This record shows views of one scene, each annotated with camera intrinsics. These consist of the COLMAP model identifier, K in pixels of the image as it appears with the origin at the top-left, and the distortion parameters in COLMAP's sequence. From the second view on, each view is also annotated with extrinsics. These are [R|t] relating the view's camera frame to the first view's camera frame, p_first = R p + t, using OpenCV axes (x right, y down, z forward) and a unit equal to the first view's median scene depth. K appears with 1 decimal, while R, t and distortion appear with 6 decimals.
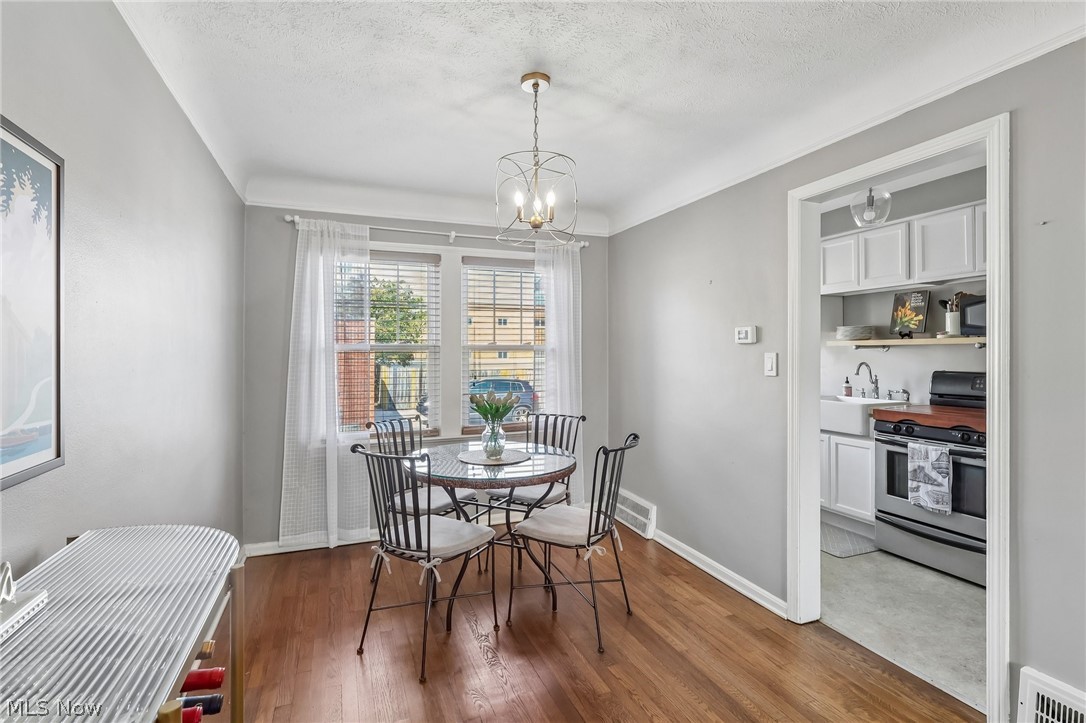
lens RADIAL K [[513.3, 0, 544.6], [0, 513.3, 351.7], [0, 0, 1]] dist [0.000148, -0.002046]
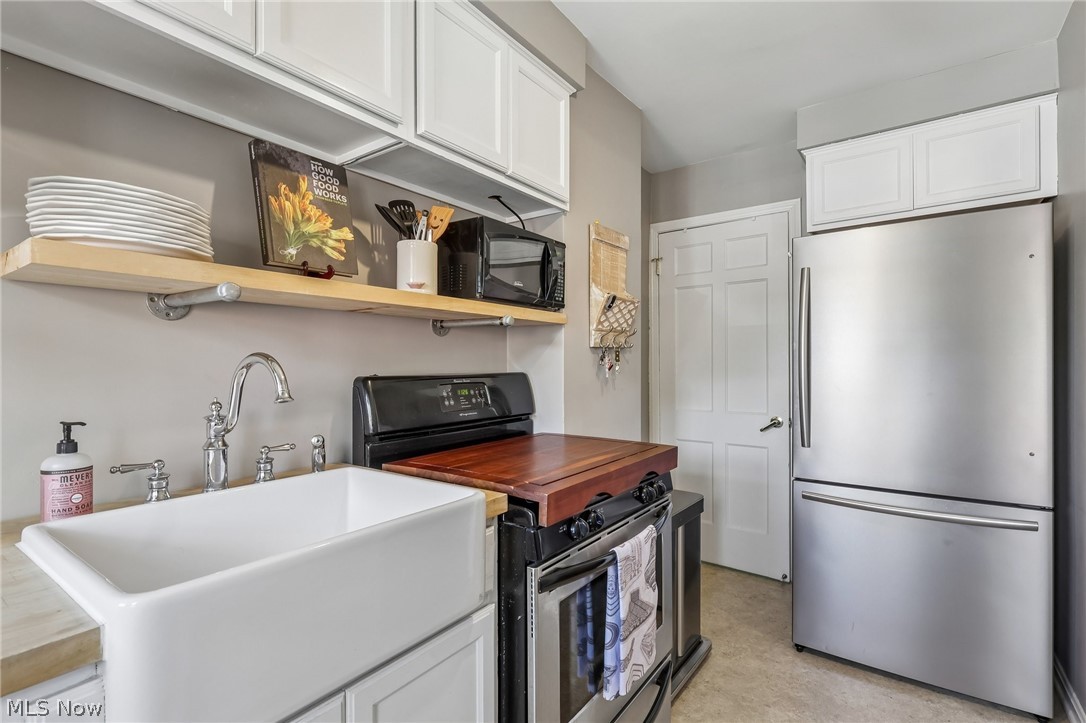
lens RADIAL K [[513.3, 0, 546.2], [0, 513.3, 359.5], [0, 0, 1]] dist [0.000148, -0.002046]
pose [[-0.539205, 0.009774, 0.842118, 0.364761], [-0.001969, 0.999915, -0.012867, 0.030407], [-0.842172, -0.008596, -0.539140, 1.151346]]
